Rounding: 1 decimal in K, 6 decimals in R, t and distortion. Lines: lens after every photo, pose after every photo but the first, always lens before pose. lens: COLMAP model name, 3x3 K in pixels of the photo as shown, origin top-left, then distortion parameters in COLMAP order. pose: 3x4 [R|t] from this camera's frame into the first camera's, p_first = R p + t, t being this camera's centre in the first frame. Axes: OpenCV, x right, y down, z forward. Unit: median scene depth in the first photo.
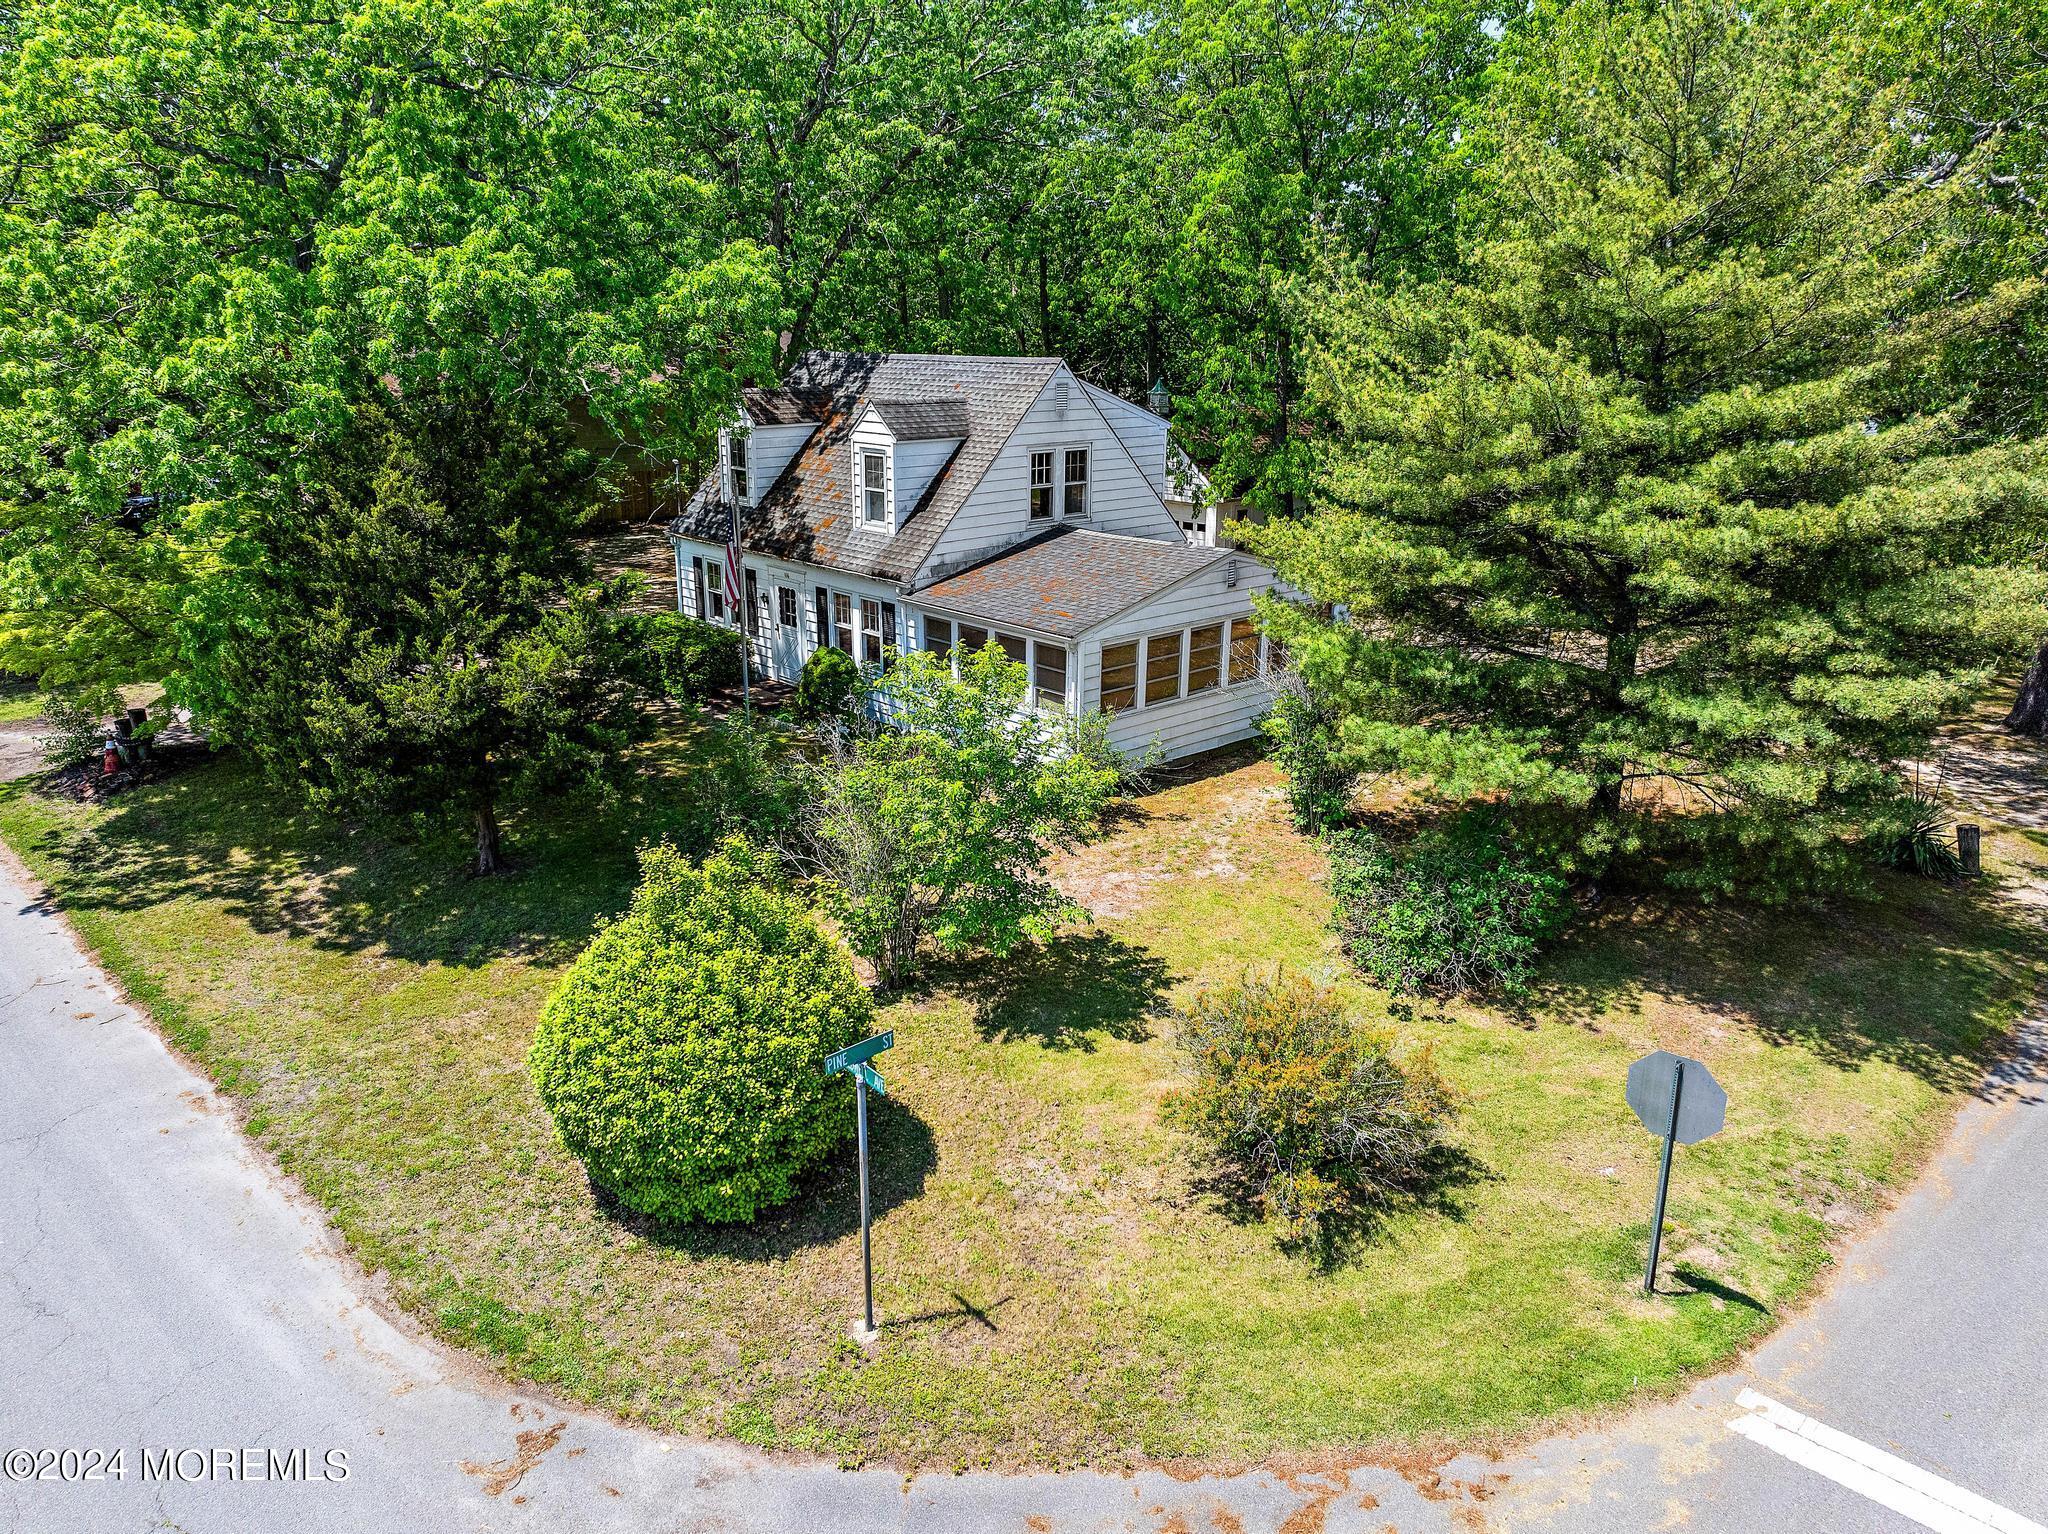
lens RADIAL K [[1452.1, 0, 1024.0], [0, 1452.1, 767.0], [0, 0, 1]] dist [-0.003108, -0.000778]
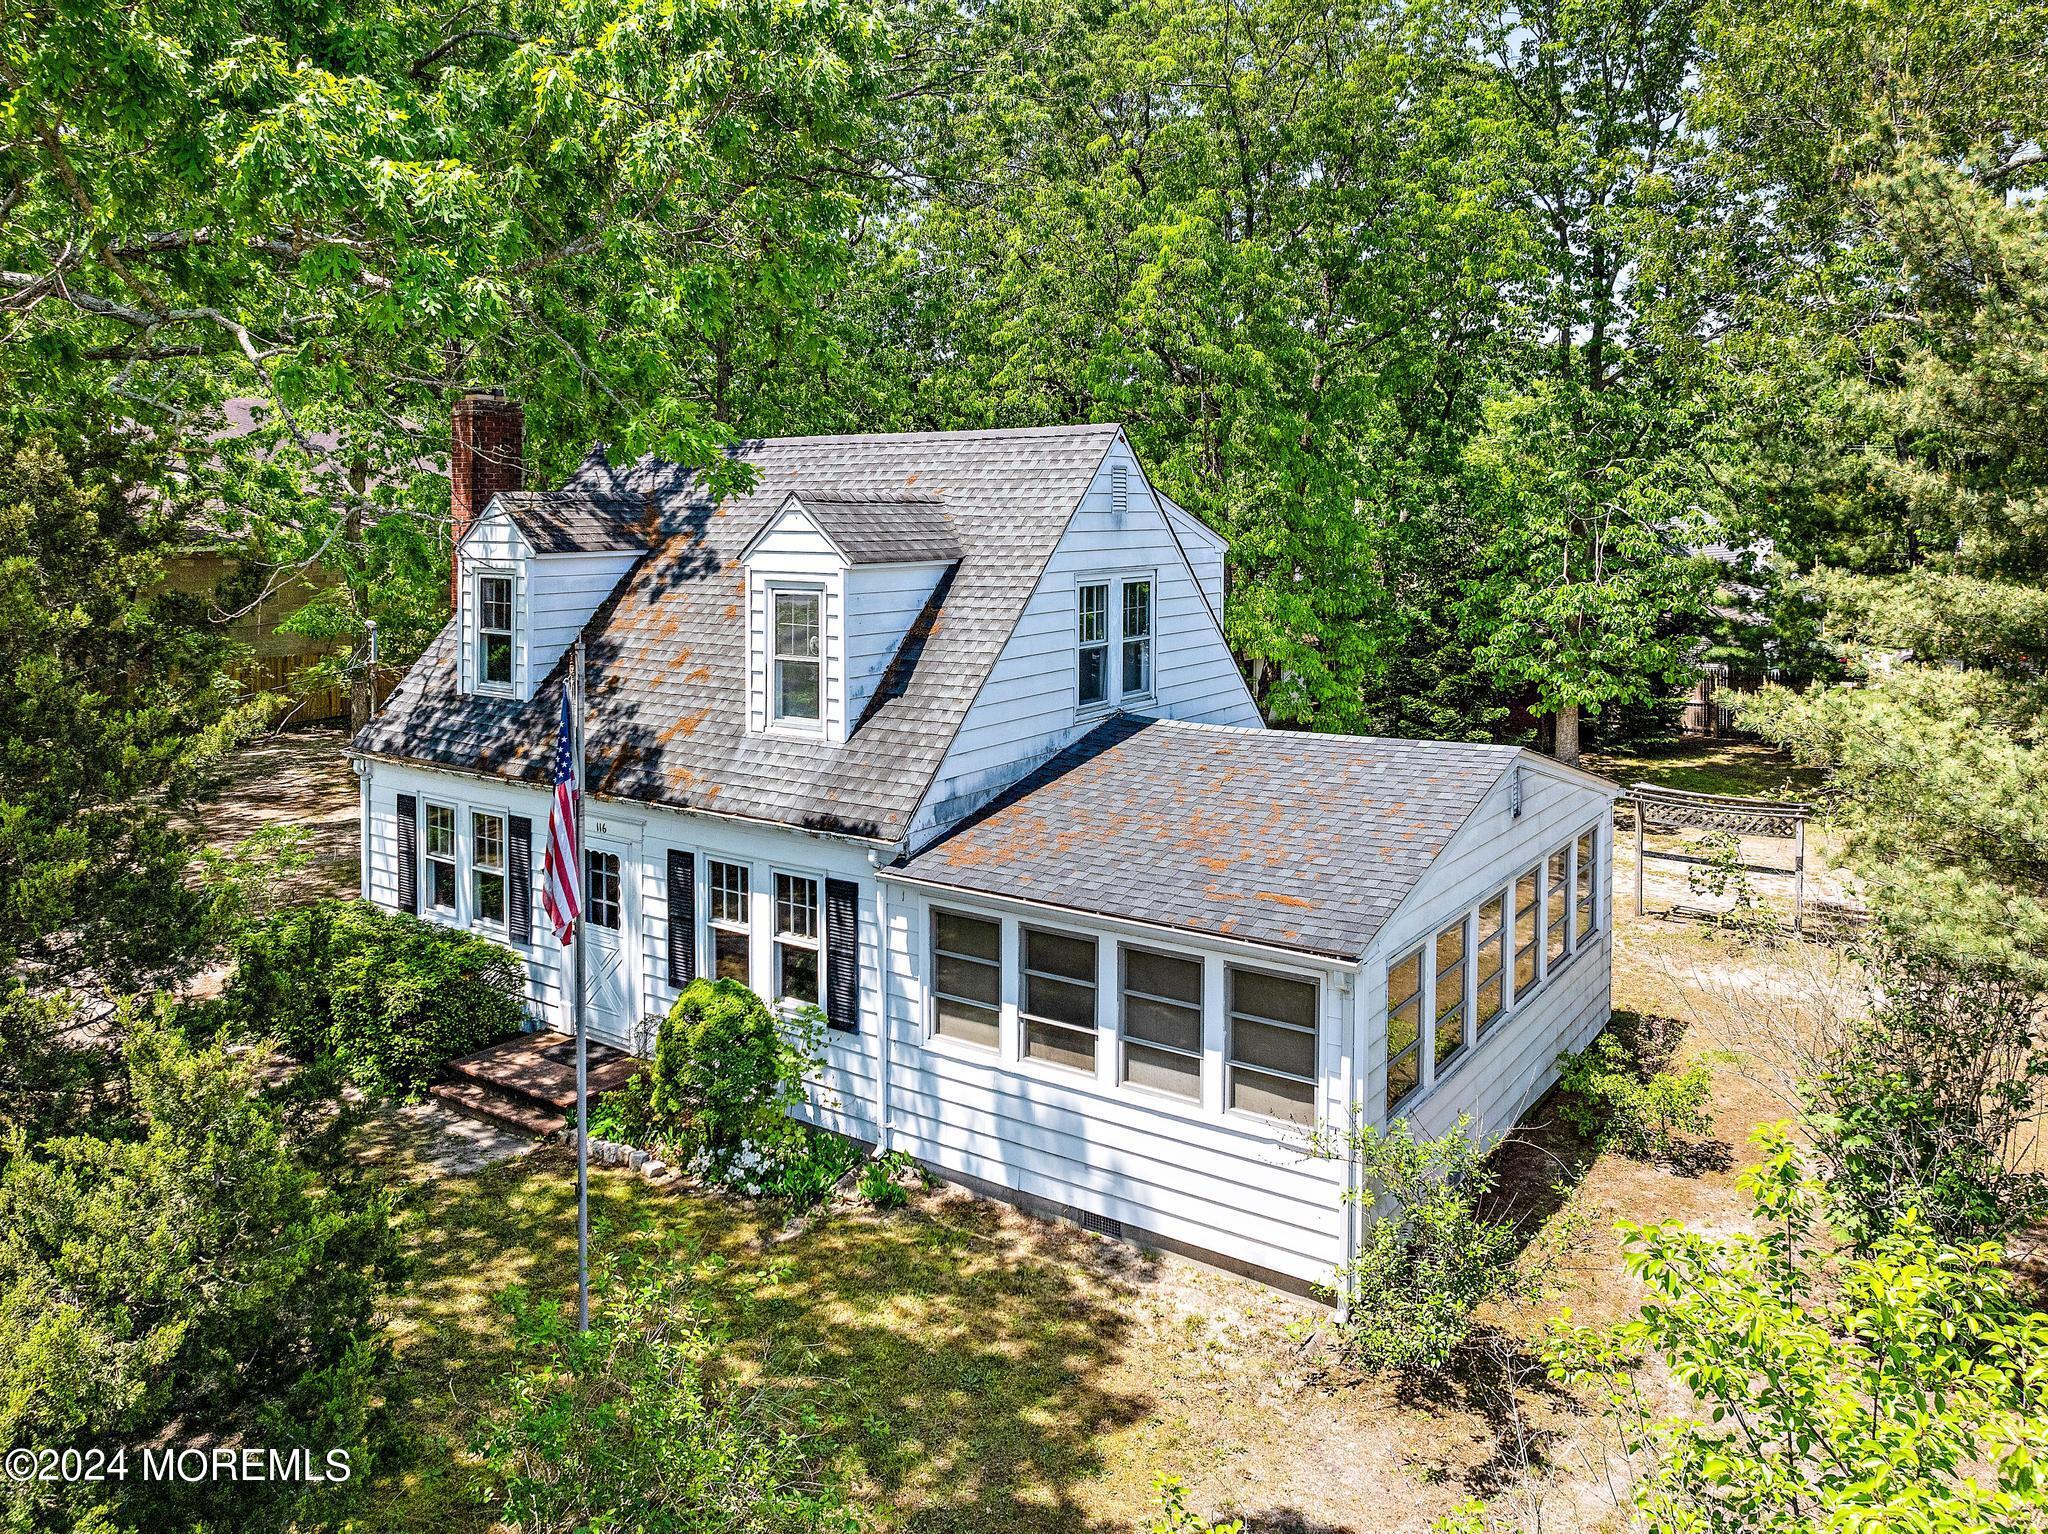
lens RADIAL K [[1540.3, 0, 1014.7], [0, 1540.3, 524.2], [0, 0, 1]] dist [-0.015005, -0.004813]
pose [[0.977511, -0.009071, 0.210691, -0.136660], [0.067893, 0.959419, -0.273688, -0.077083], [-0.199658, 0.281837, 0.938459, 0.432429]]
